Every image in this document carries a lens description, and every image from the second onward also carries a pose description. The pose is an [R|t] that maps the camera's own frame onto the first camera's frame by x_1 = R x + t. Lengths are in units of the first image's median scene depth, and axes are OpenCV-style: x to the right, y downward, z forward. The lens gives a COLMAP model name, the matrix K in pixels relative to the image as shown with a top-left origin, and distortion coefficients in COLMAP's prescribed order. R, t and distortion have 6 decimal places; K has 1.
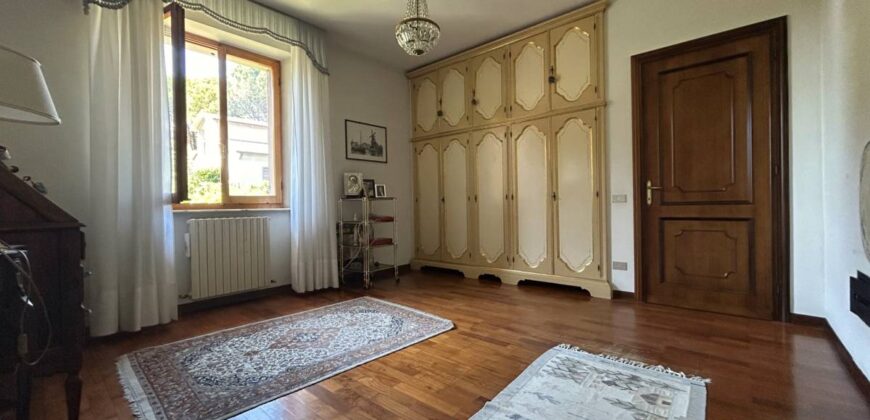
lens RADIAL K [[364.7, 0, 429.9], [0, 364.7, 208.6], [0, 0, 1]] dist [-0.001299, 0.001907]
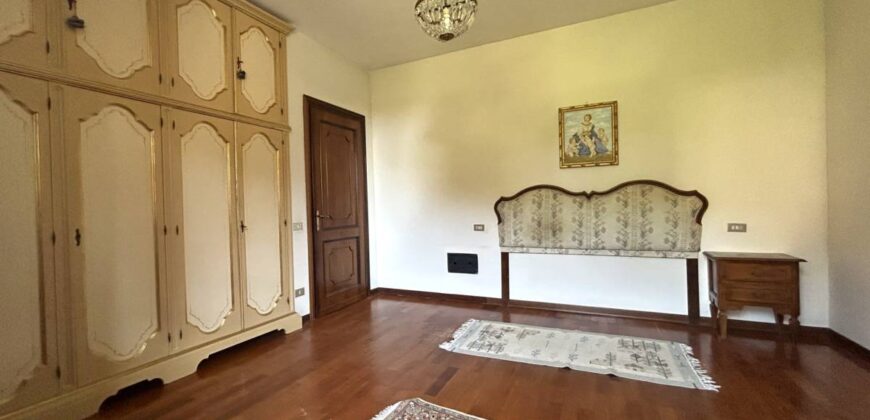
lens RADIAL K [[344.5, 0, 428.9], [0, 344.5, 205.4], [0, 0, 1]] dist [0.018925, 0.000114]
pose [[-0.250020, 0.022478, 0.967980, -0.537821], [0.036537, 0.999237, -0.013767, -0.062656], [-0.967551, 0.031925, -0.250651, 0.930973]]
